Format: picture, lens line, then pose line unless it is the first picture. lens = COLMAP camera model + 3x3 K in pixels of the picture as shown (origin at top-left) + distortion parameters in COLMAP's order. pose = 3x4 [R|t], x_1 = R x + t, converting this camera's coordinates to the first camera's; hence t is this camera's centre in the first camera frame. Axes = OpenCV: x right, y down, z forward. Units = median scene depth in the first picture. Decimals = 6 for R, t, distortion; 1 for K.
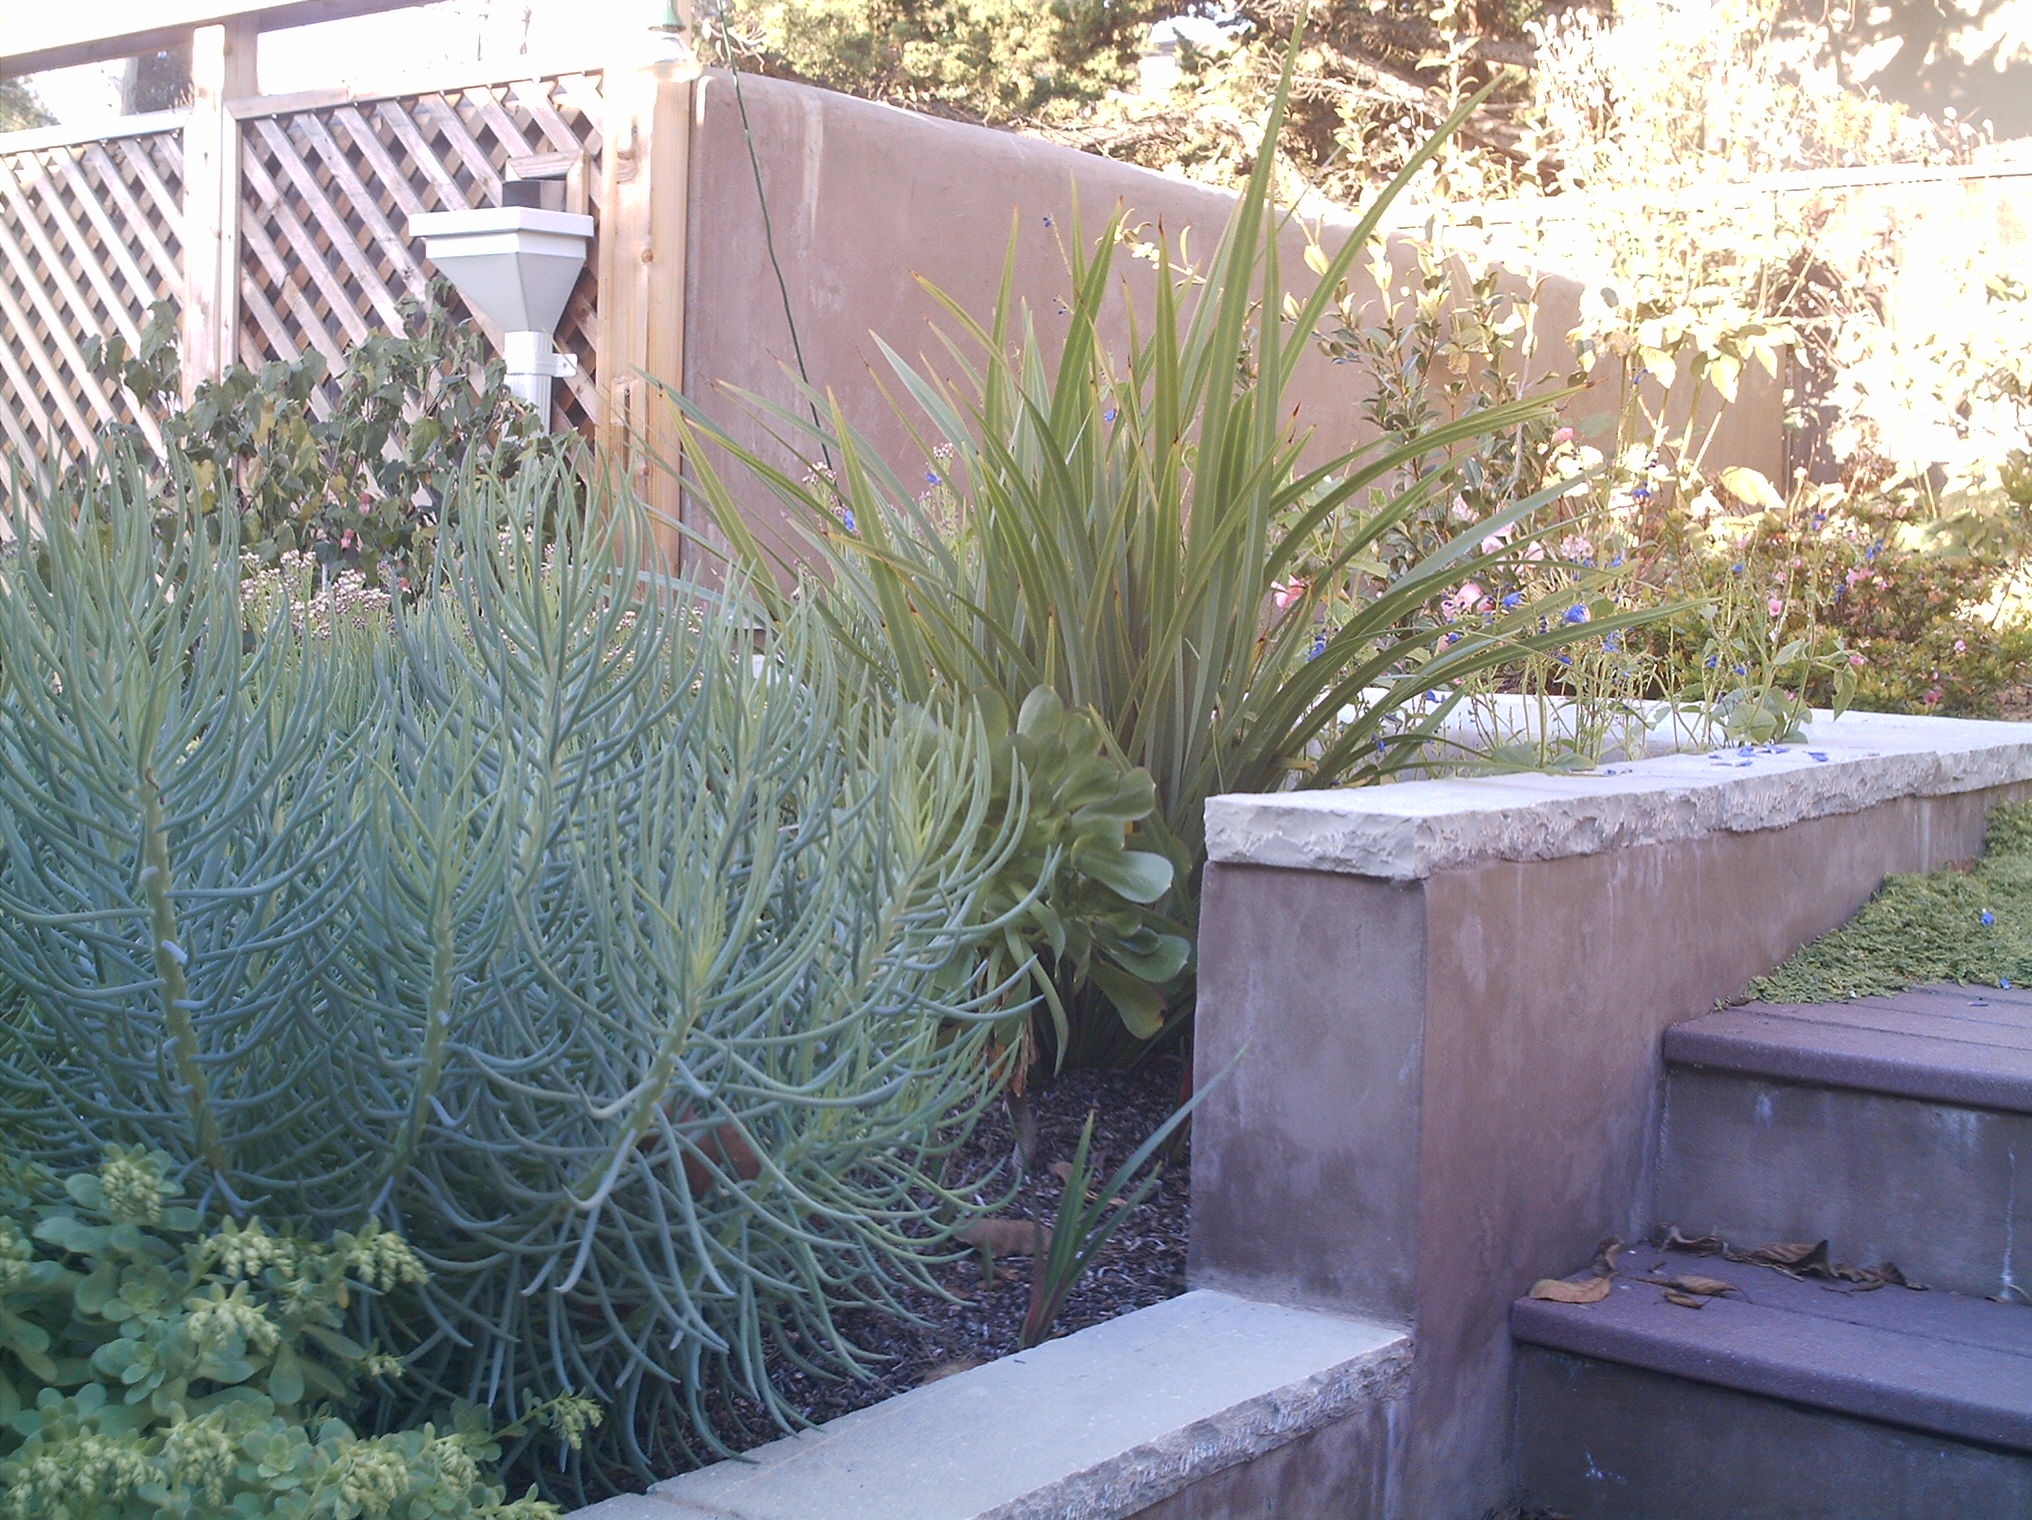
lens RADIAL K [[2856.0, 0, 1016.0], [0, 2856.0, 760.0], [0, 0, 1]] dist [-0.233697, -0.011839]
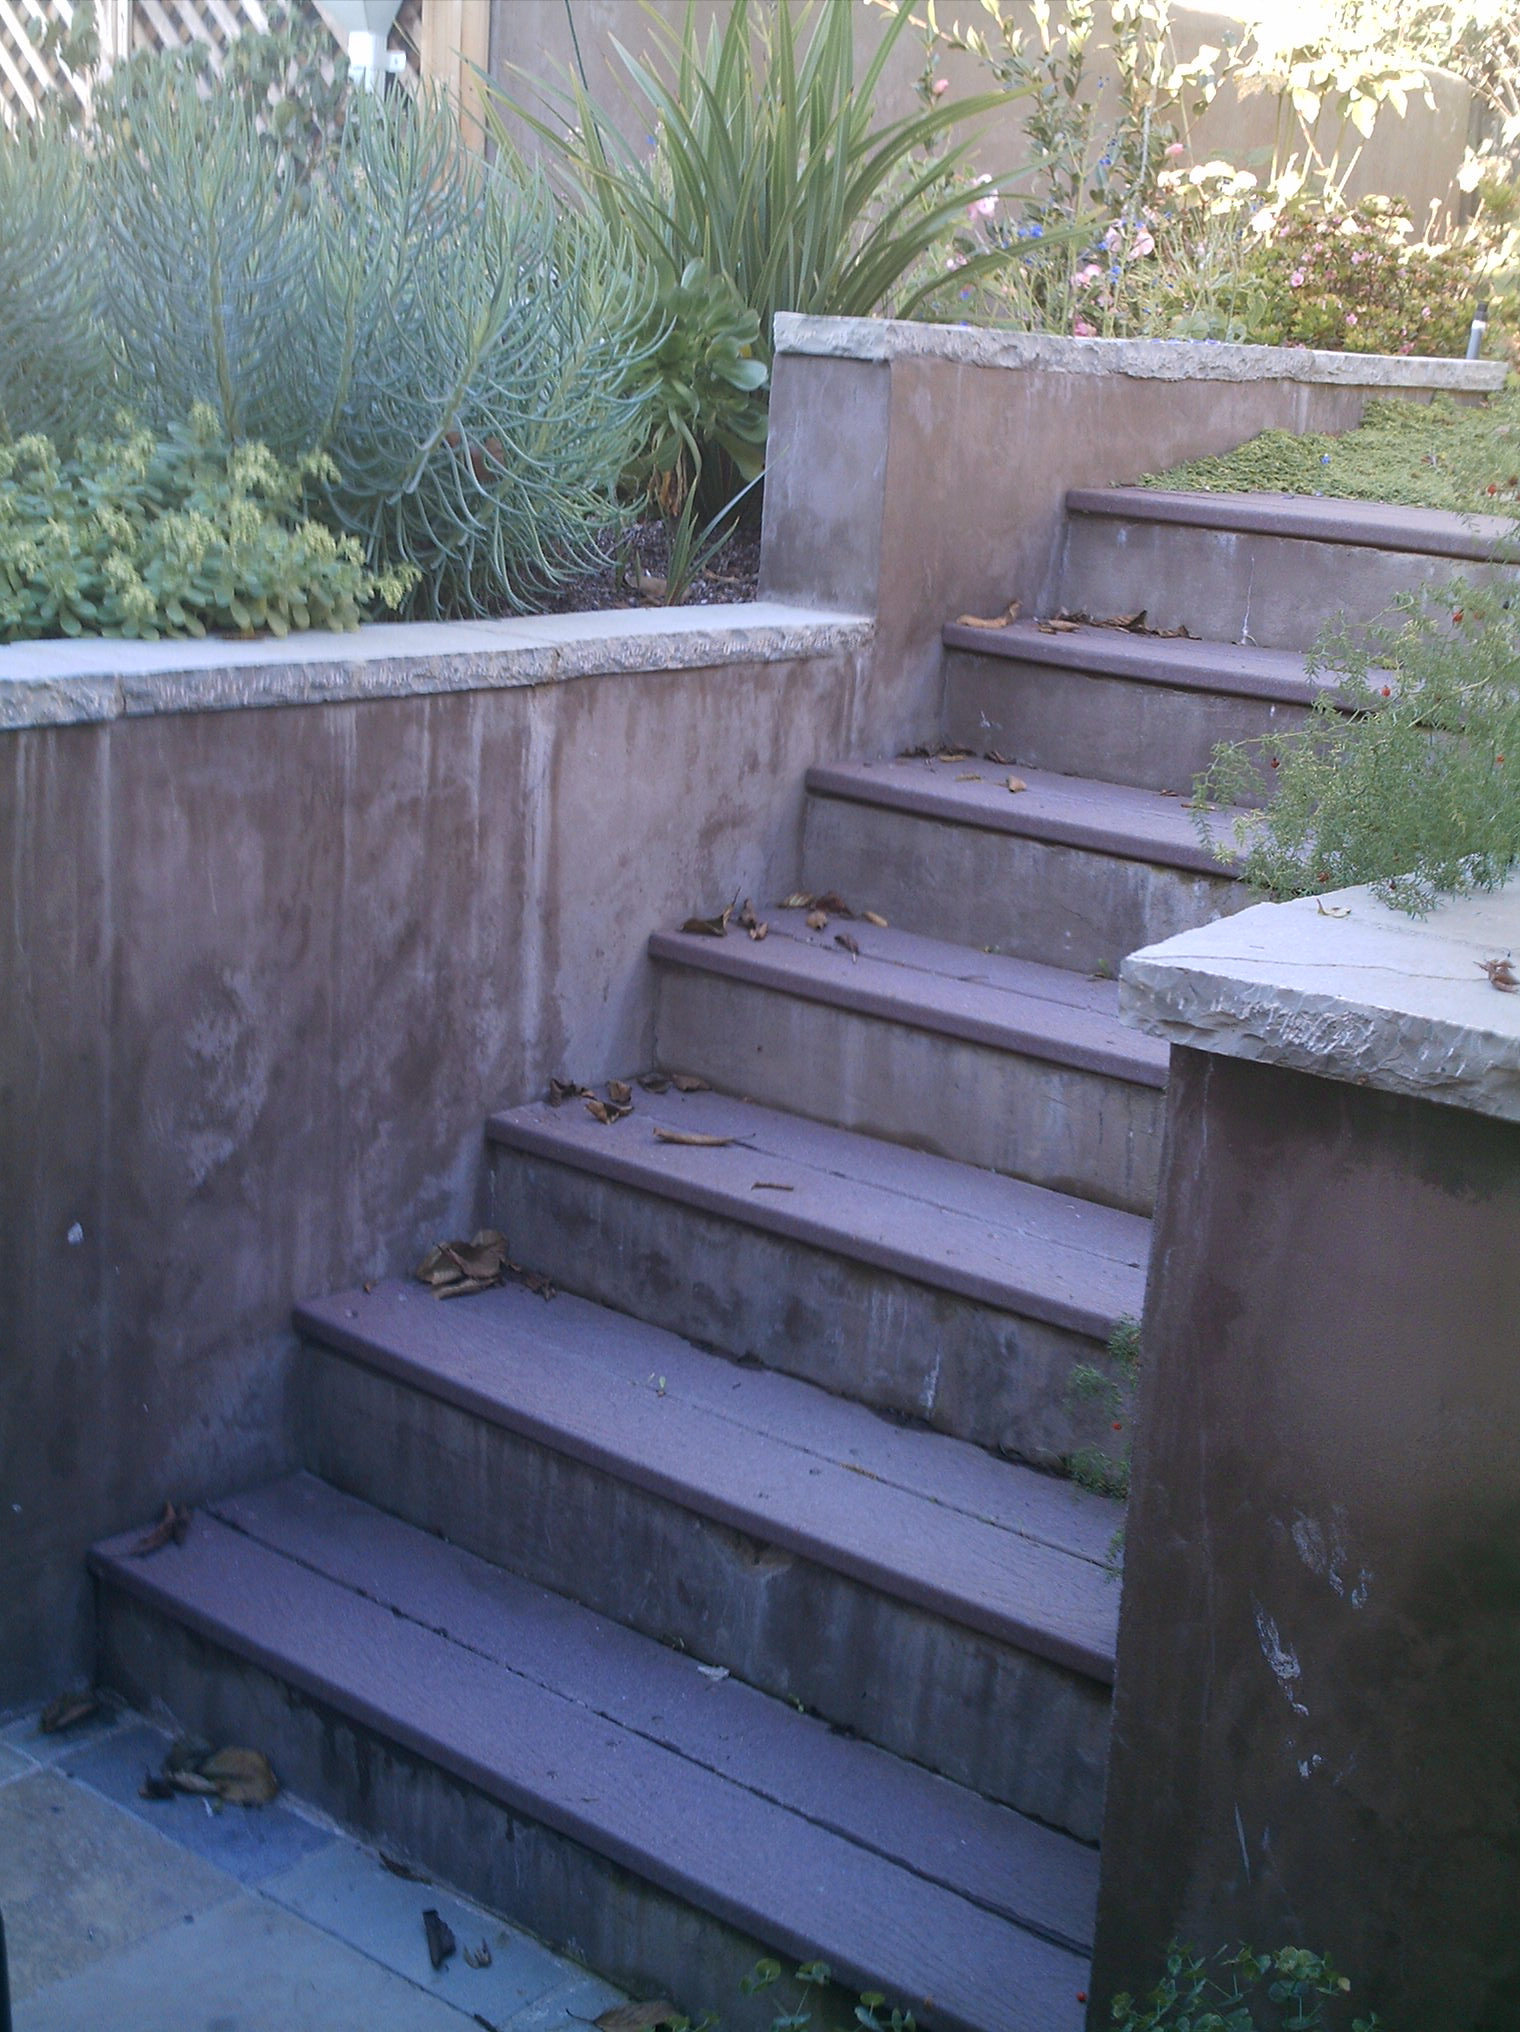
lens RADIAL K [[2667.8, 0, 760.0], [0, 2667.8, 1016.0], [0, 0, 1]] dist [-0.070381, -0.042877]
pose [[0.999001, 0.043883, -0.008471, 0.079412], [-0.041392, 0.979943, 0.194934, 0.104145], [0.016856, -0.194389, 0.980780, -0.593450]]
